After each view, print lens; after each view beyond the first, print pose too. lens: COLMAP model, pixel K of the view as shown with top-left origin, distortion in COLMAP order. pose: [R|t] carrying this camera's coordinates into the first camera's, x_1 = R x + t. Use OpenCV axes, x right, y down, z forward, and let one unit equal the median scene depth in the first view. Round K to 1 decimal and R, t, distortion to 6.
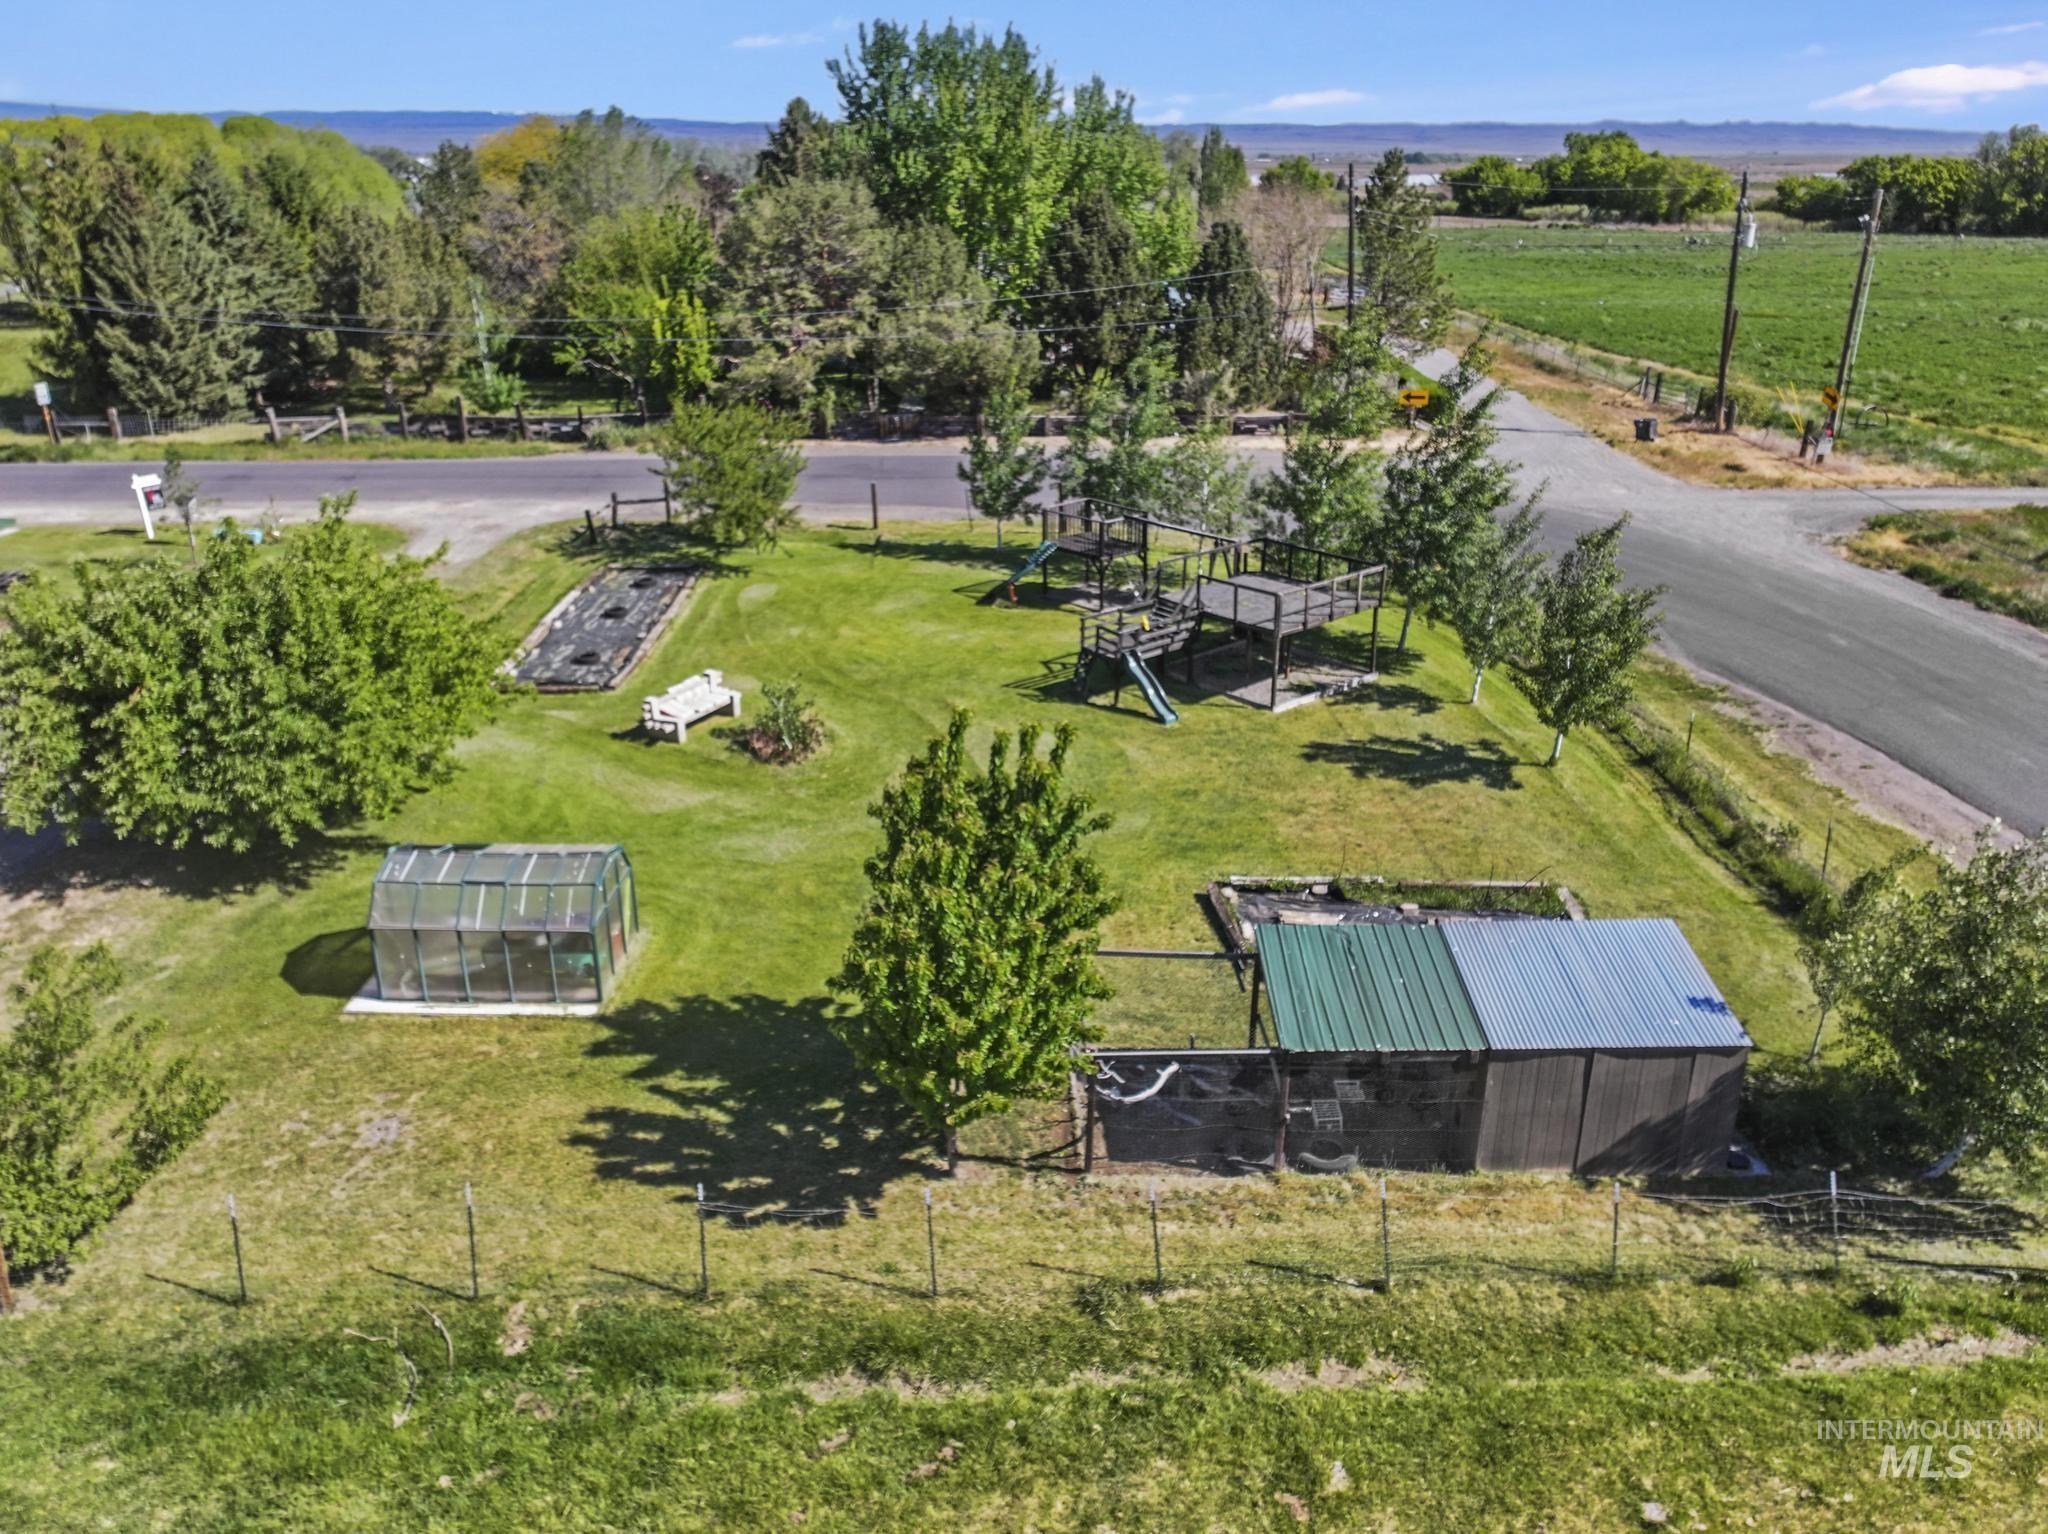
lens RADIAL K [[1470.9, 0, 1077.7], [0, 1470.9, 694.2], [0, 0, 1]] dist [0.012540, 0.003459]
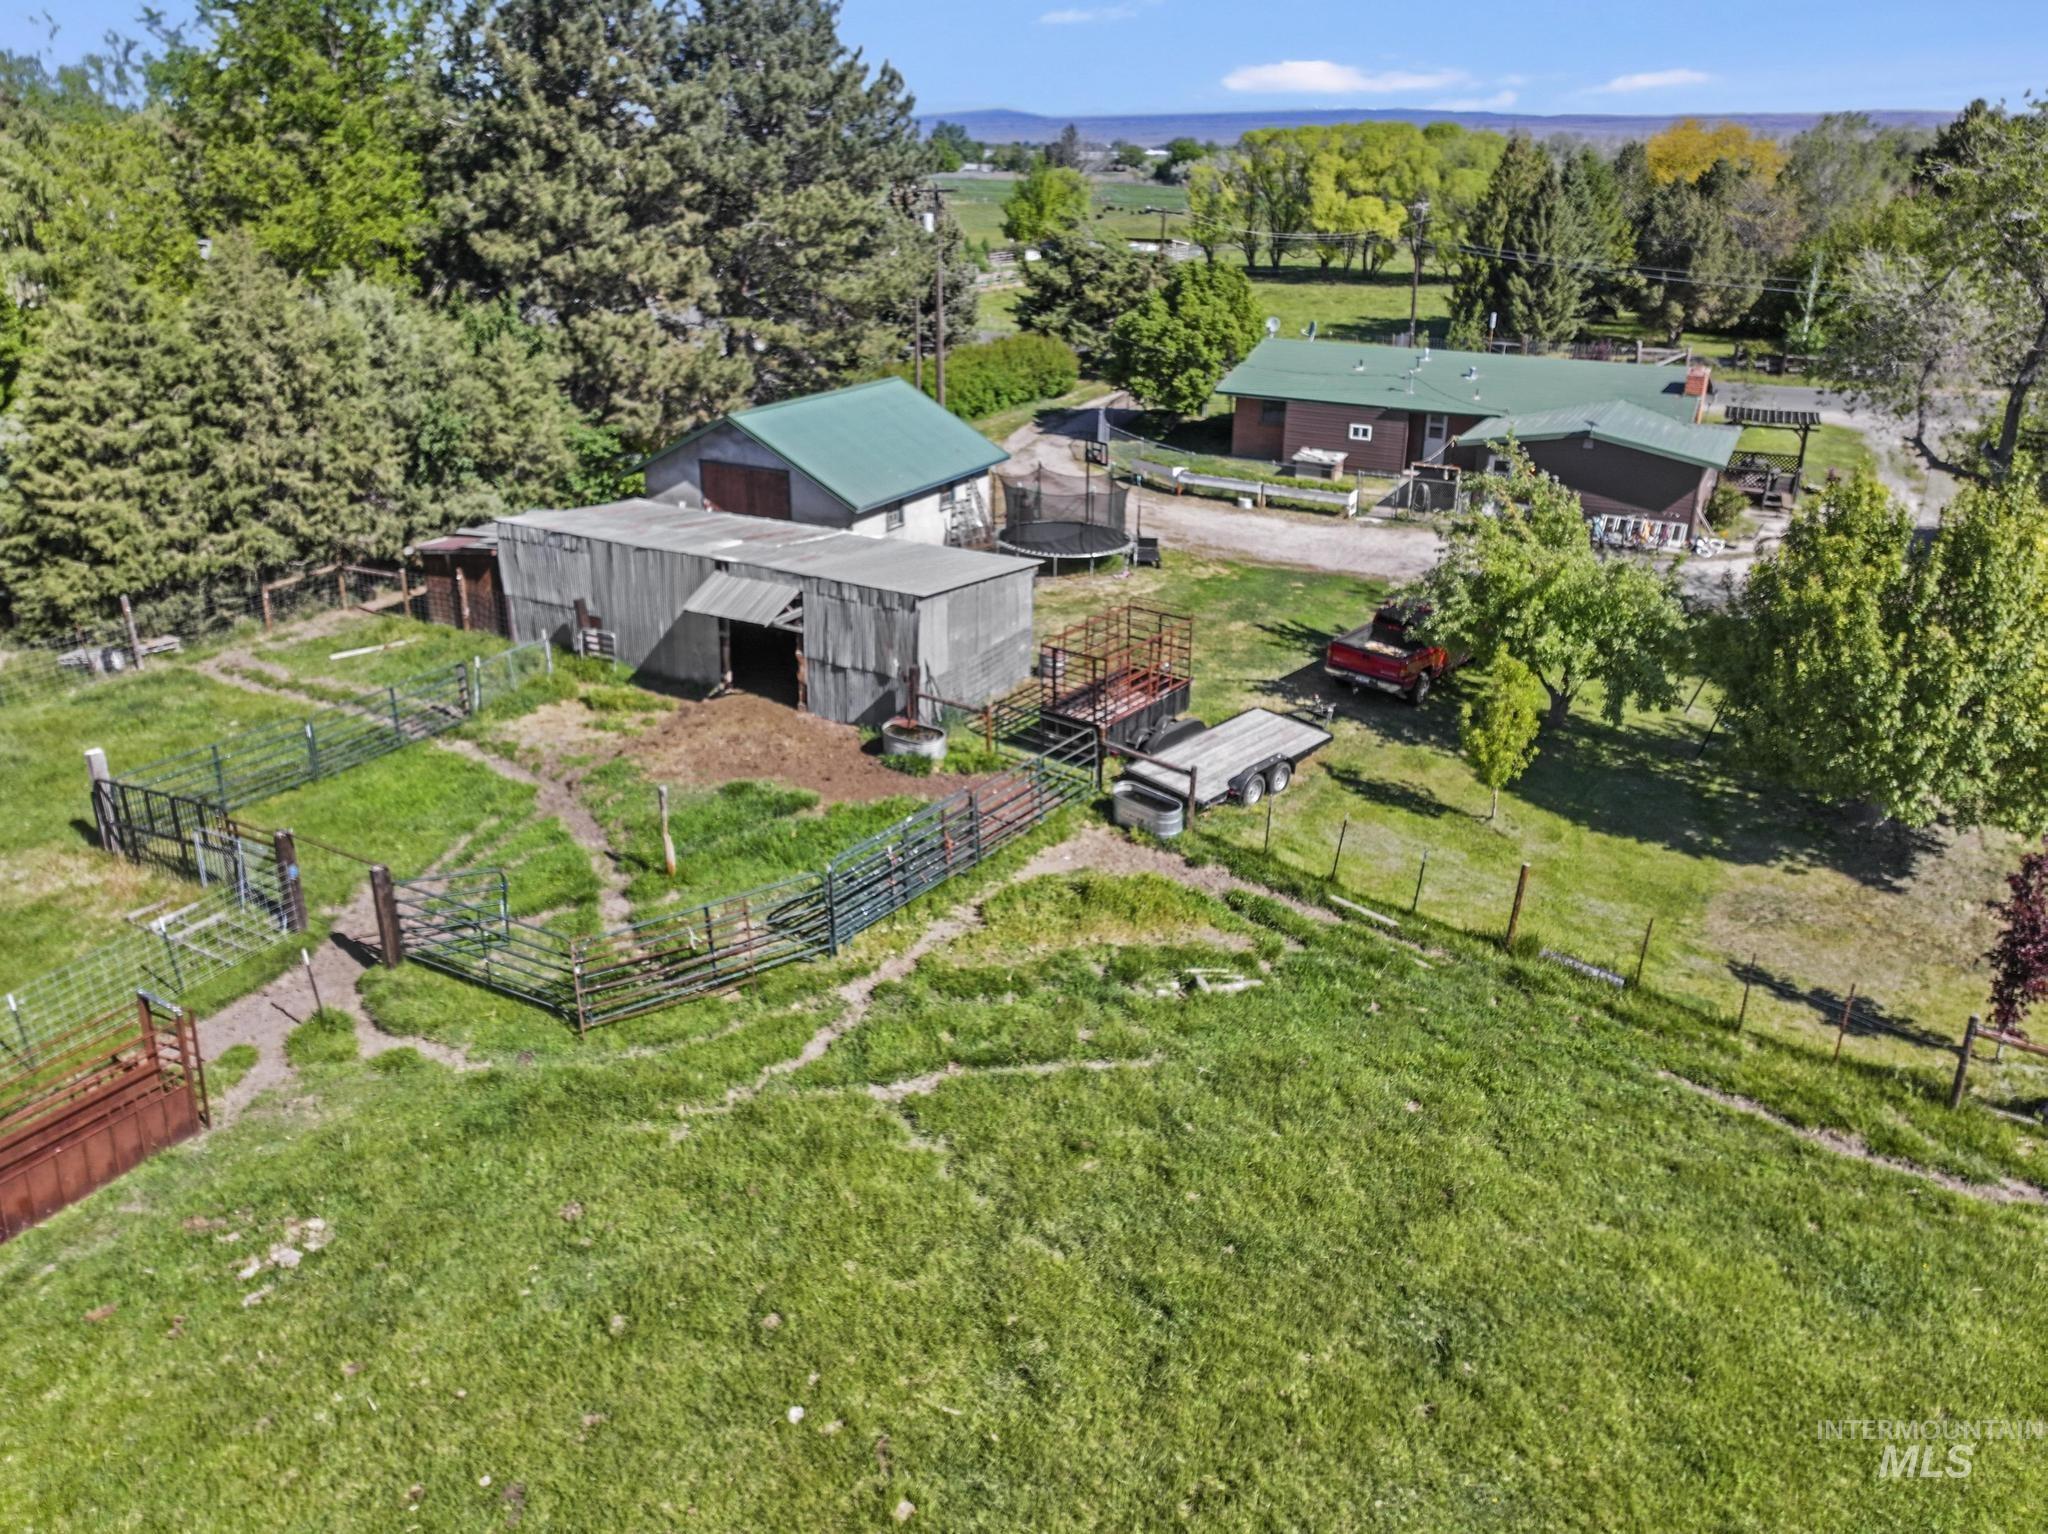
lens RADIAL K [[1466.7, 0, 1040.7], [0, 1466.7, 692.1], [0, 0, 1]] dist [0.002848, -0.000621]
pose [[0.866315, 0.176769, -0.467173, -0.648054], [-0.175254, 0.983395, 0.047110, 0.308621], [0.467744, 0.041062, 0.882910, -0.861280]]
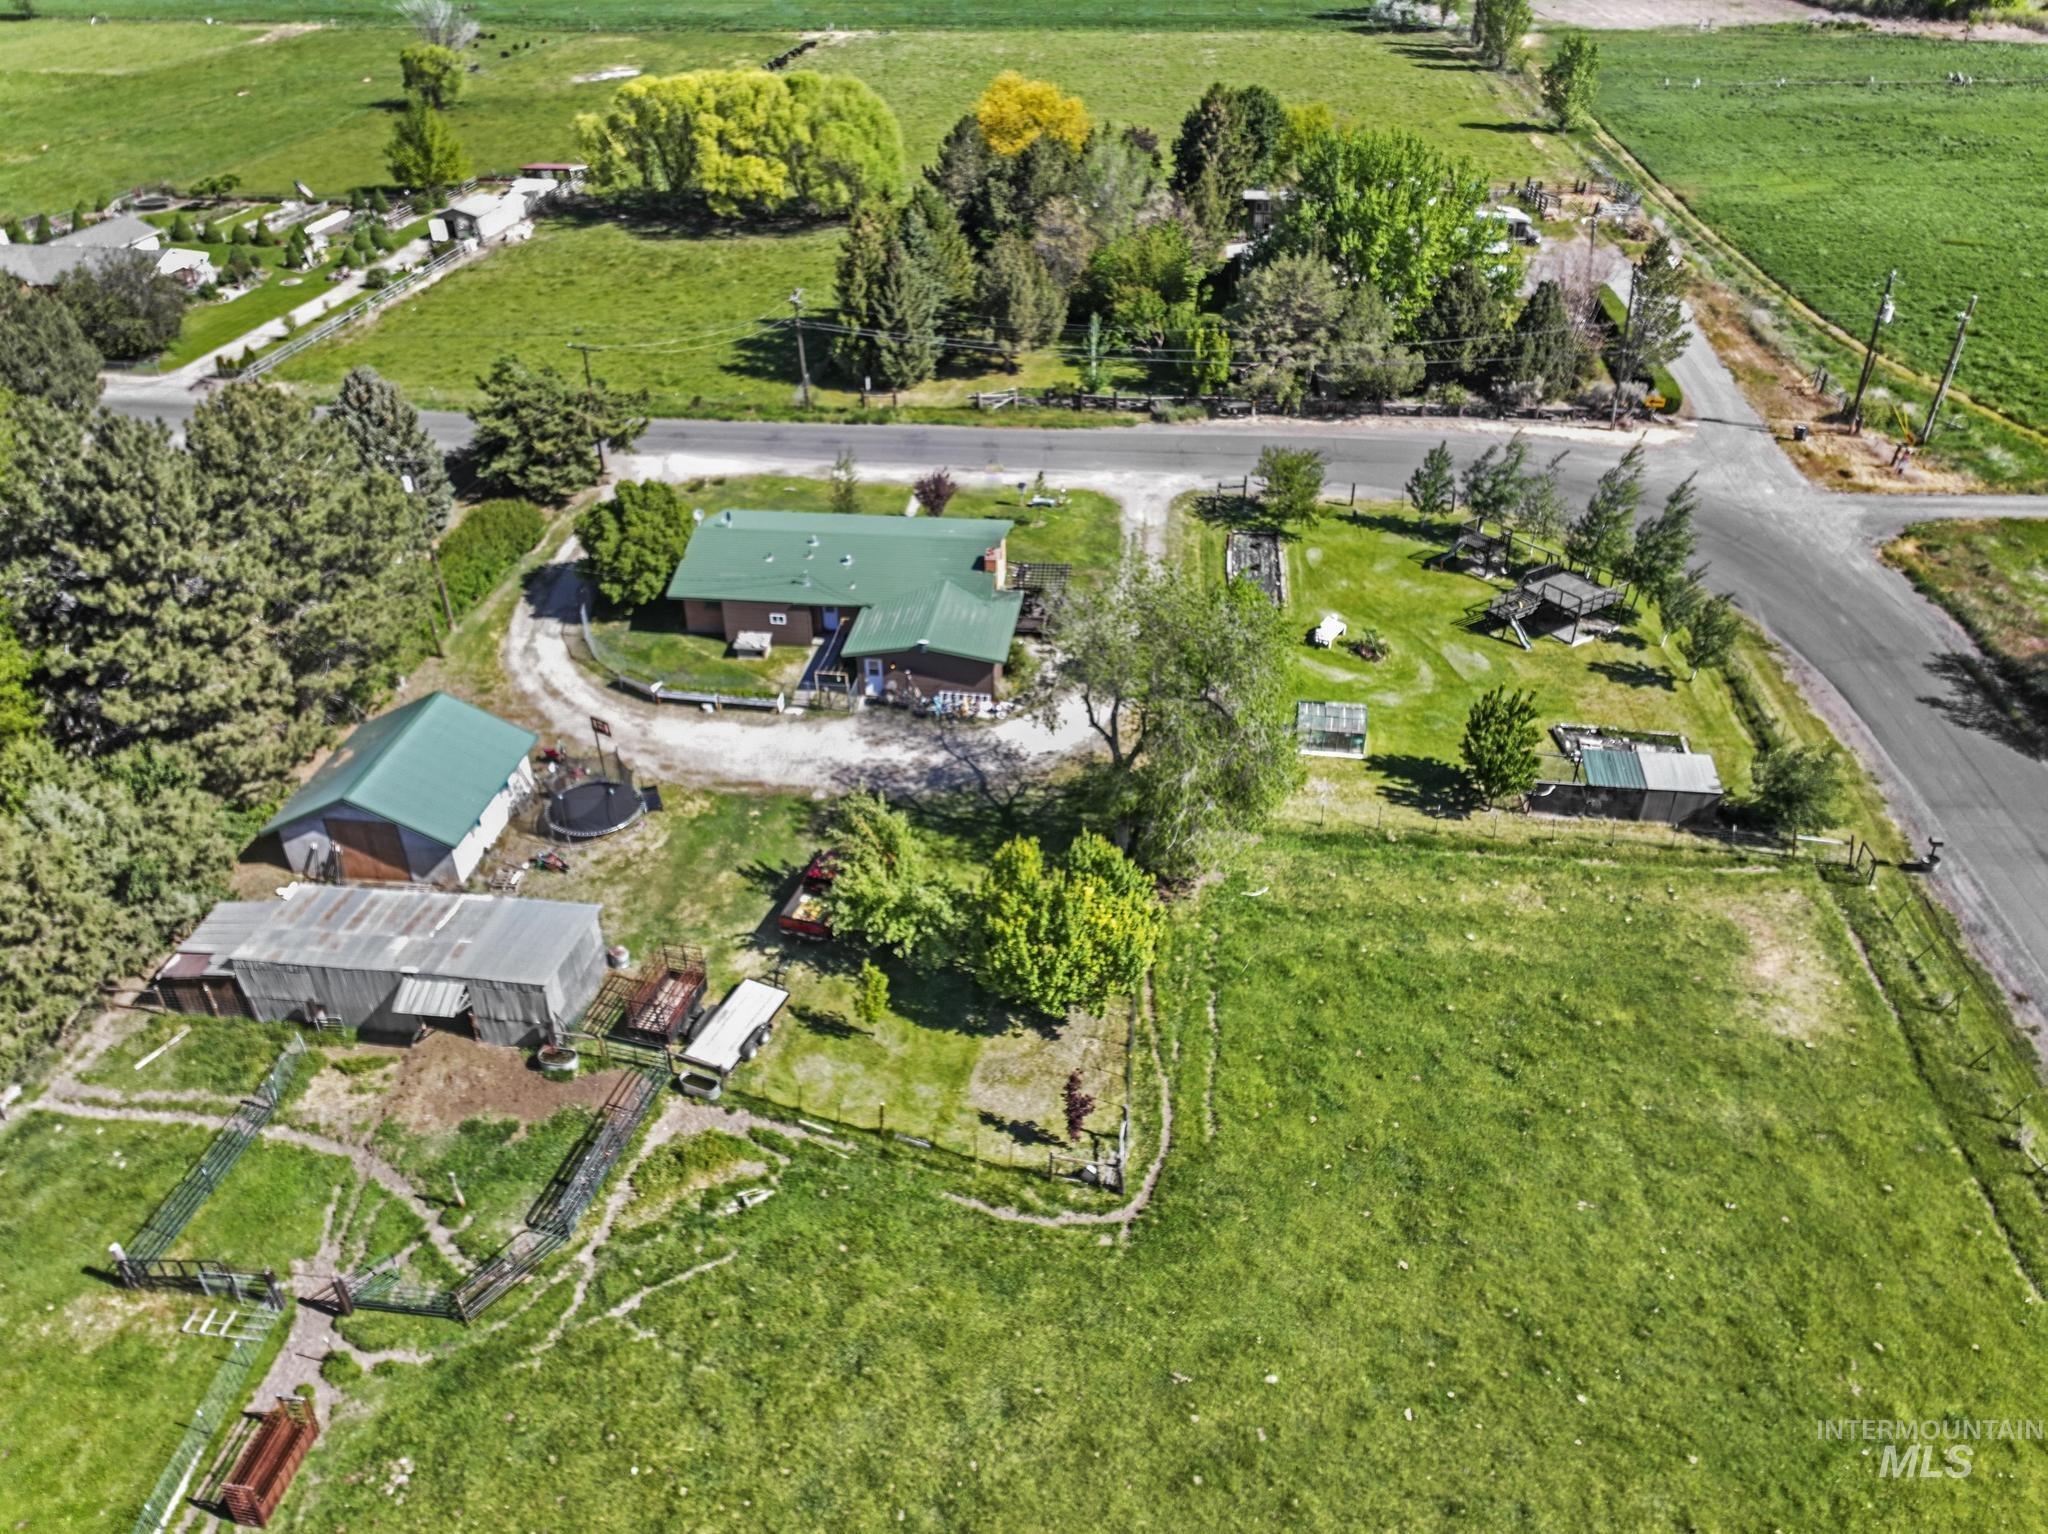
lens RADIAL K [[1465.2, 0, 1029.3], [0, 1465.2, 765.1], [0, 0, 1]] dist [-0.000114, 0.000359]
pose [[0.988237, 0.073747, -0.133976, -0.422761], [-0.039842, 0.969949, 0.240025, -0.351378], [0.147651, -0.231863, 0.961477, -1.517705]]
